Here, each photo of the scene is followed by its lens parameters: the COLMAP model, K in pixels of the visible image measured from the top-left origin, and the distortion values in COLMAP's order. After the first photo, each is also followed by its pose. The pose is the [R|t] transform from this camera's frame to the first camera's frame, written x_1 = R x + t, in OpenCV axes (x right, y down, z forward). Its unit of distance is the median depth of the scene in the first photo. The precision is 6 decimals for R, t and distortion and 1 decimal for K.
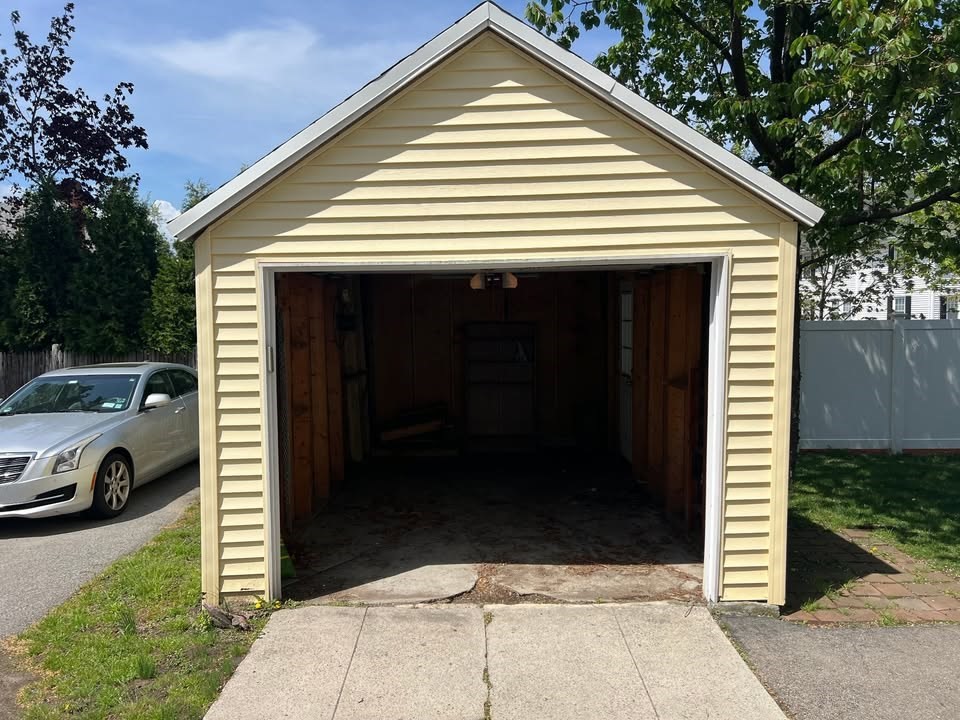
lens RADIAL K [[717.1, 0, 480.3], [0, 717.1, 361.0], [0, 0, 1]] dist [0.015870, 0.008303]
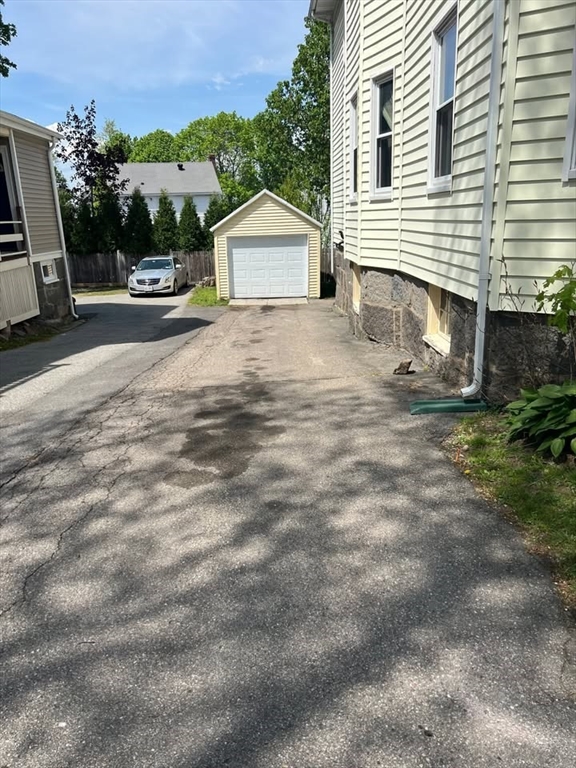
lens RADIAL K [[573.7, 0, 290.1], [0, 573.7, 385.3], [0, 0, 1]] dist [0.015870, 0.008303]
pose [[0.999766, -0.016387, 0.014137, 0.073442], [0.012910, 0.975834, 0.218132, 0.018963], [-0.017370, -0.217899, 0.975817, -2.366429]]
